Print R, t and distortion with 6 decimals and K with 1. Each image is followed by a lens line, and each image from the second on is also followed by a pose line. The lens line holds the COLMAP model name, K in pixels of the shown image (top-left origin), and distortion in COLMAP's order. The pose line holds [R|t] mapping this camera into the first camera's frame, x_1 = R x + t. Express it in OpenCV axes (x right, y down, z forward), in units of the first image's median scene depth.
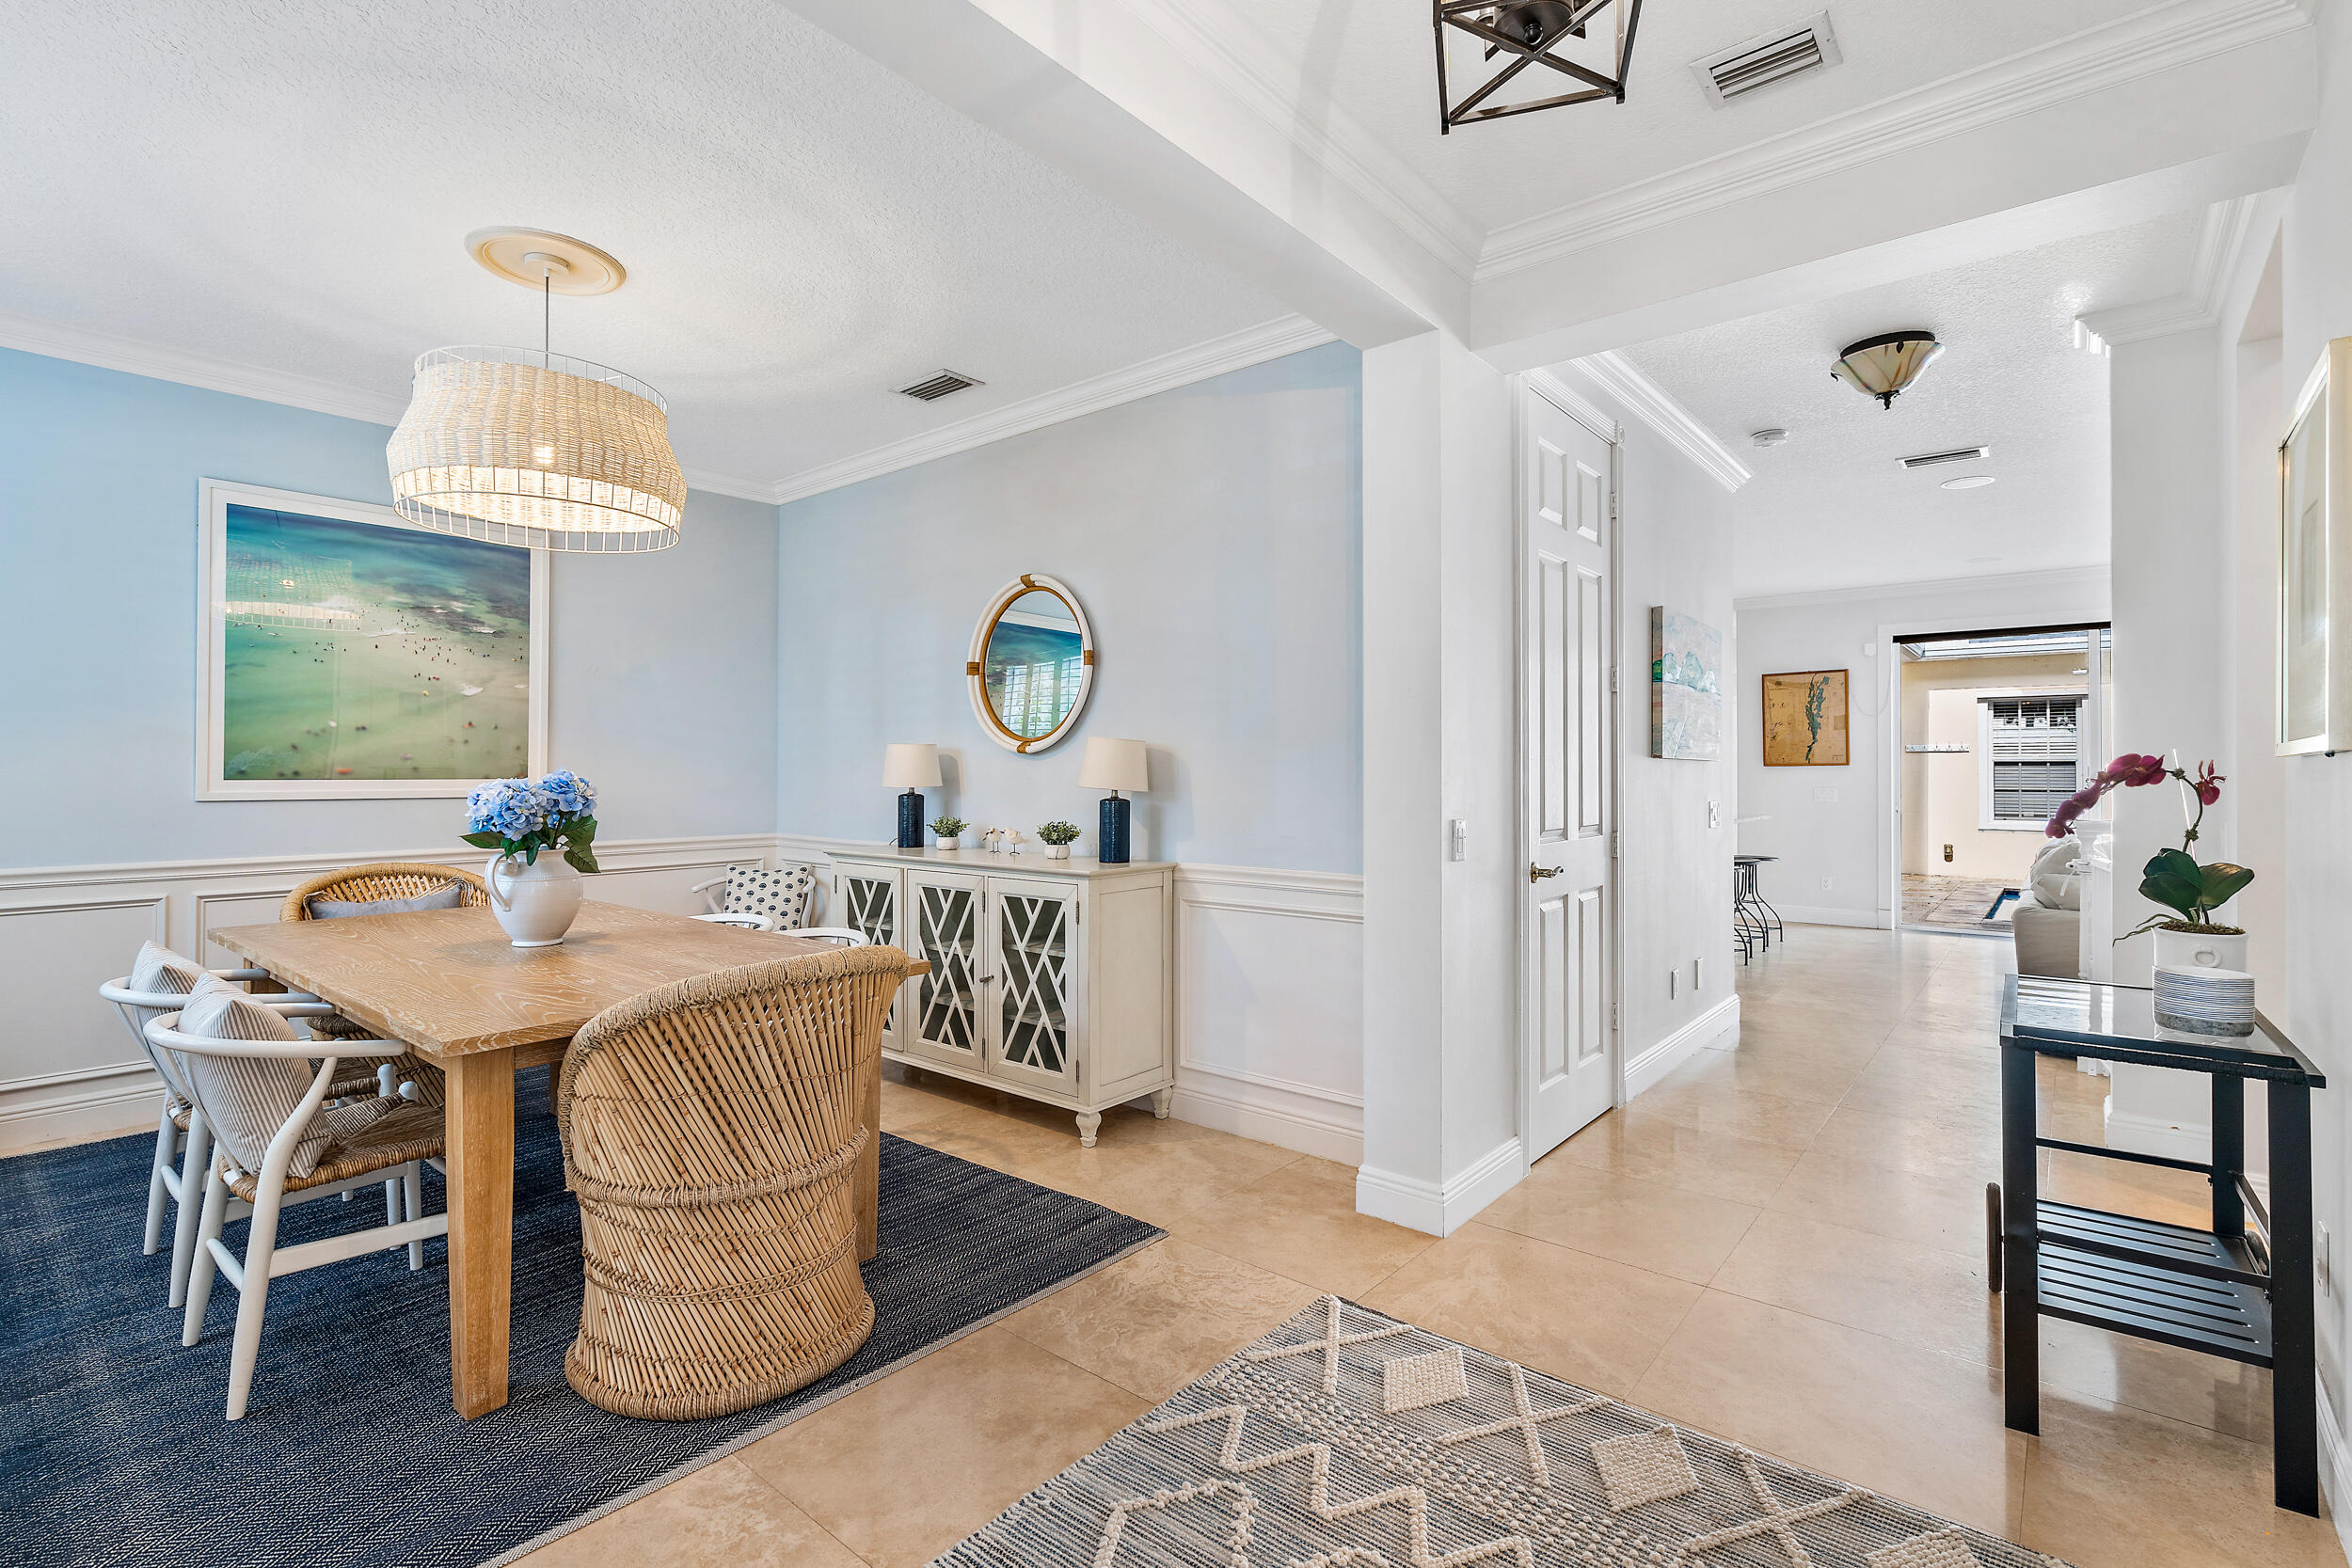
lens RADIAL K [[1065.1, 0, 1177.5], [0, 1065.1, 791.3], [0, 0, 1]] dist [-0.004885, 0.004292]
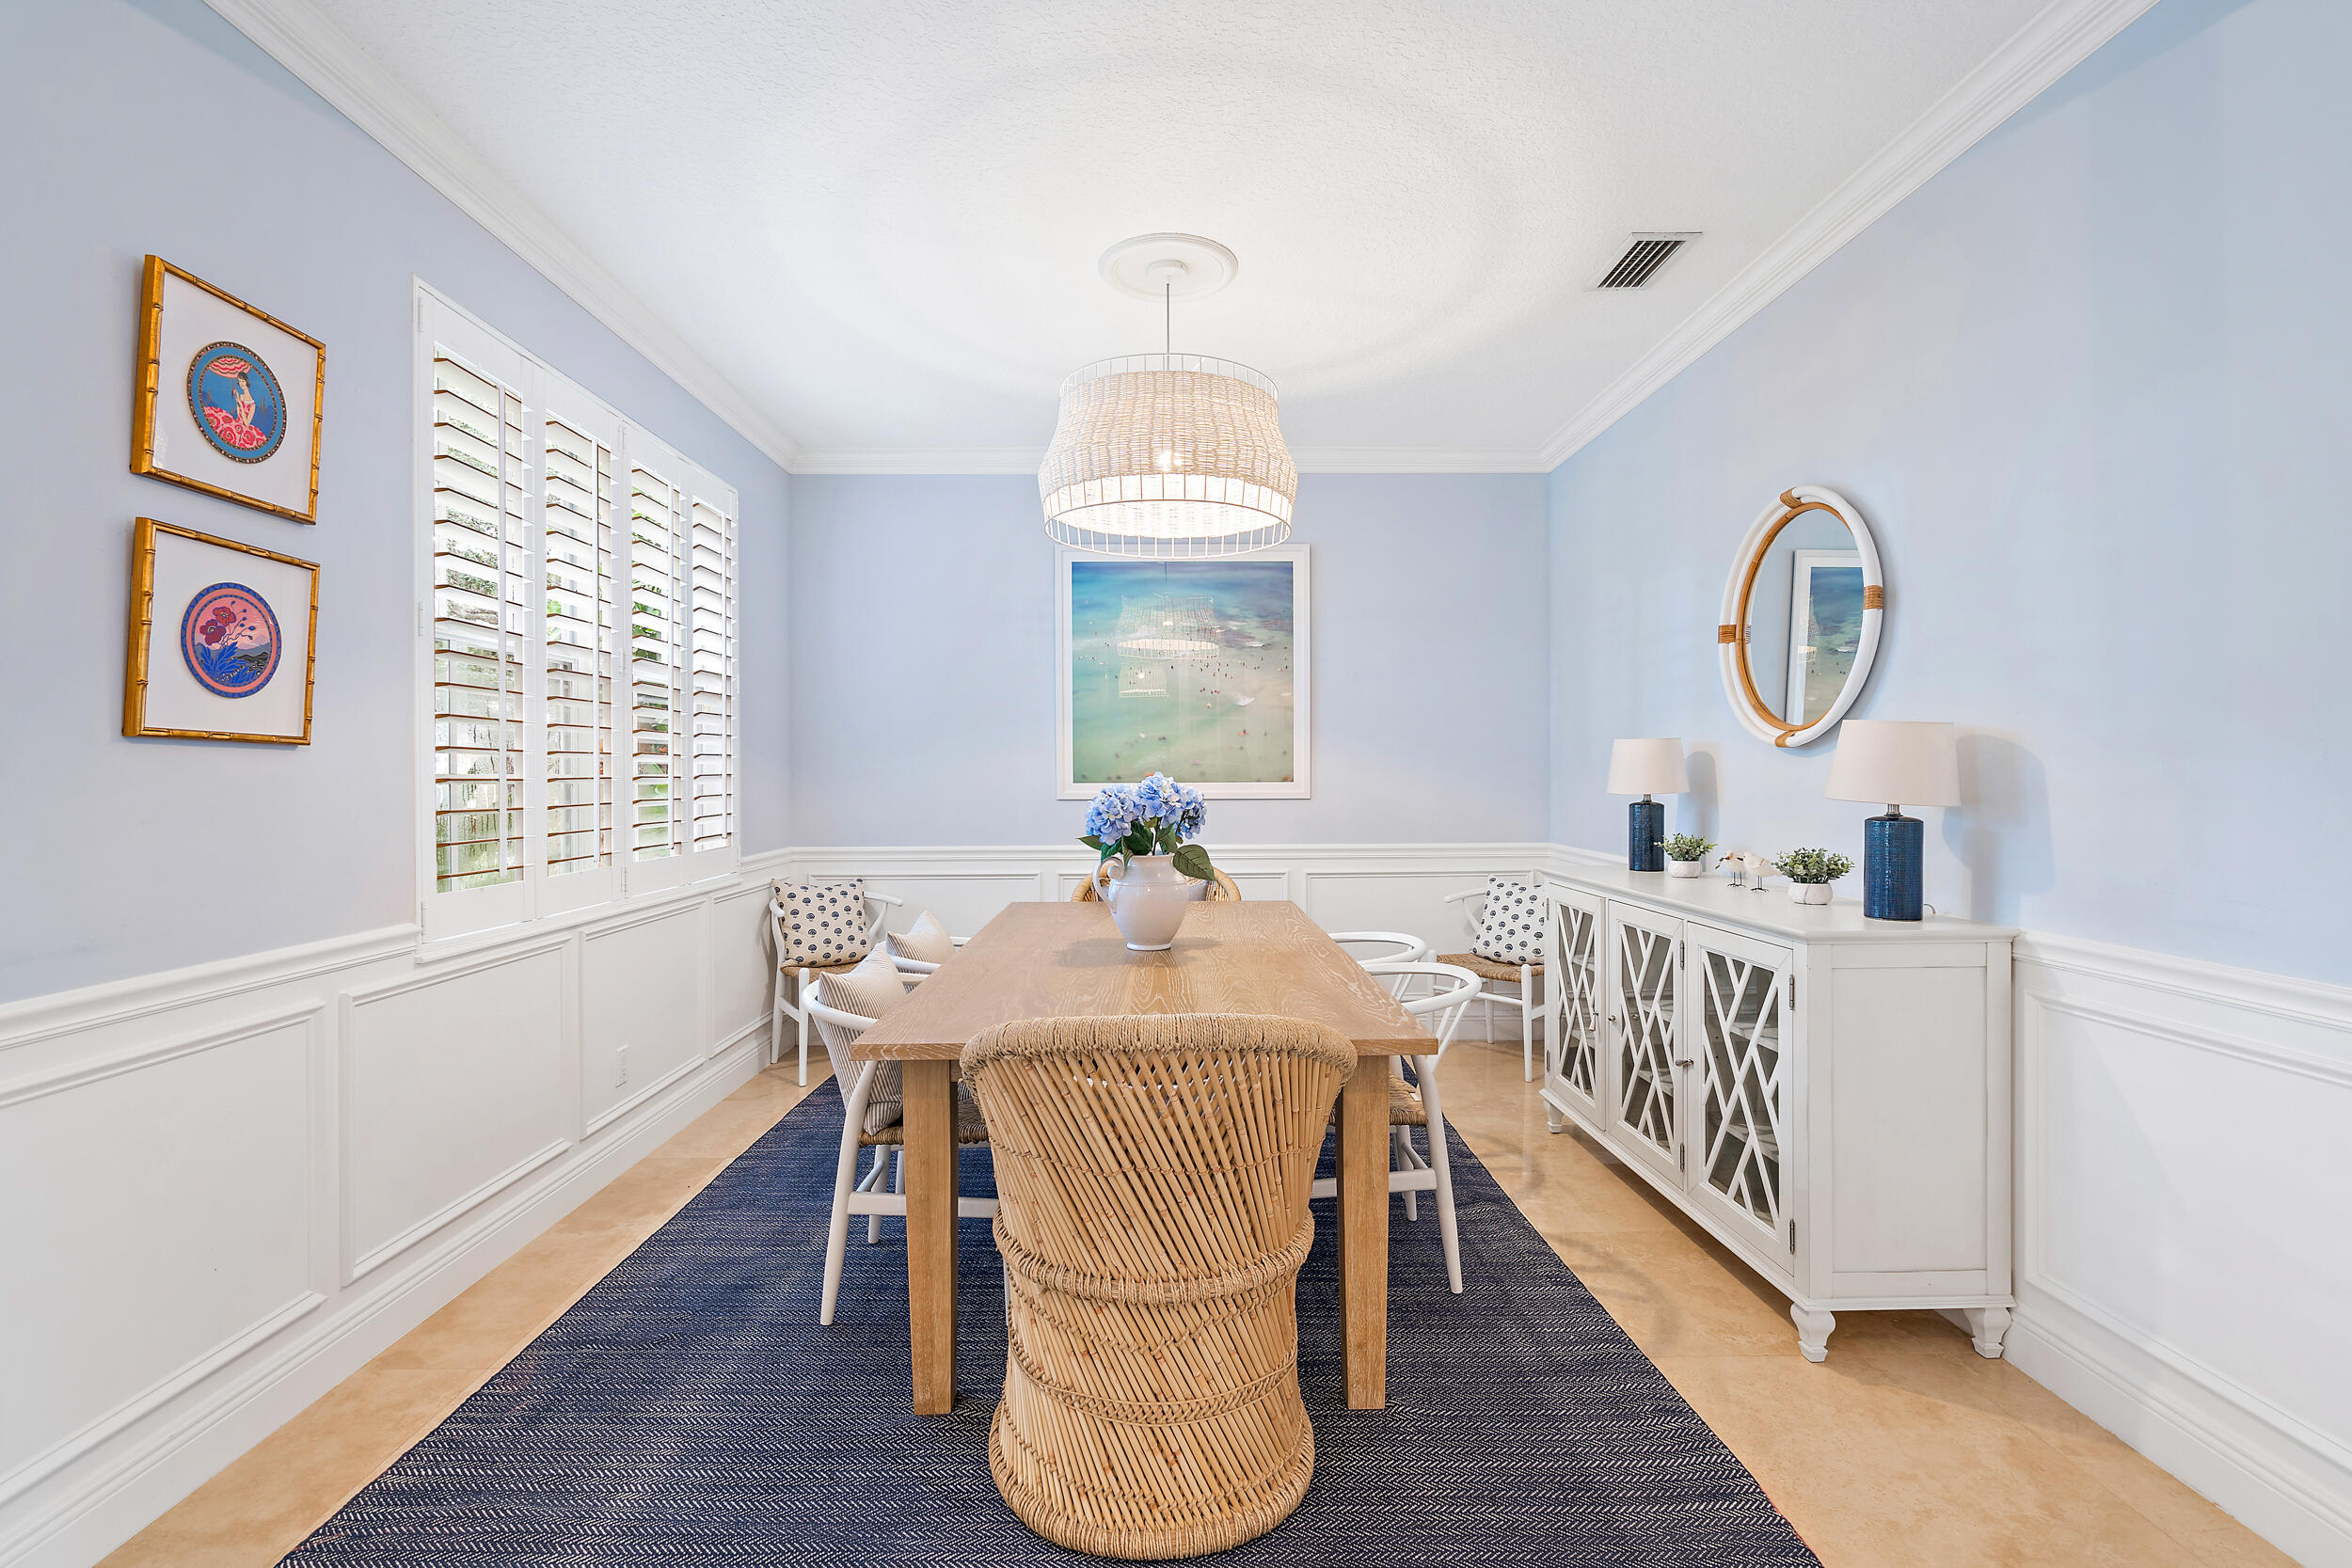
lens RADIAL K [[1065.1, 0, 1177.5], [0, 1065.1, 791.3], [0, 0, 1]] dist [-0.004885, 0.004292]
pose [[0.655010, 0.009319, -0.755562, 0.137962], [-0.009121, 0.999949, 0.004427, -0.007270], [0.755565, 0.003992, 0.655062, 0.271938]]
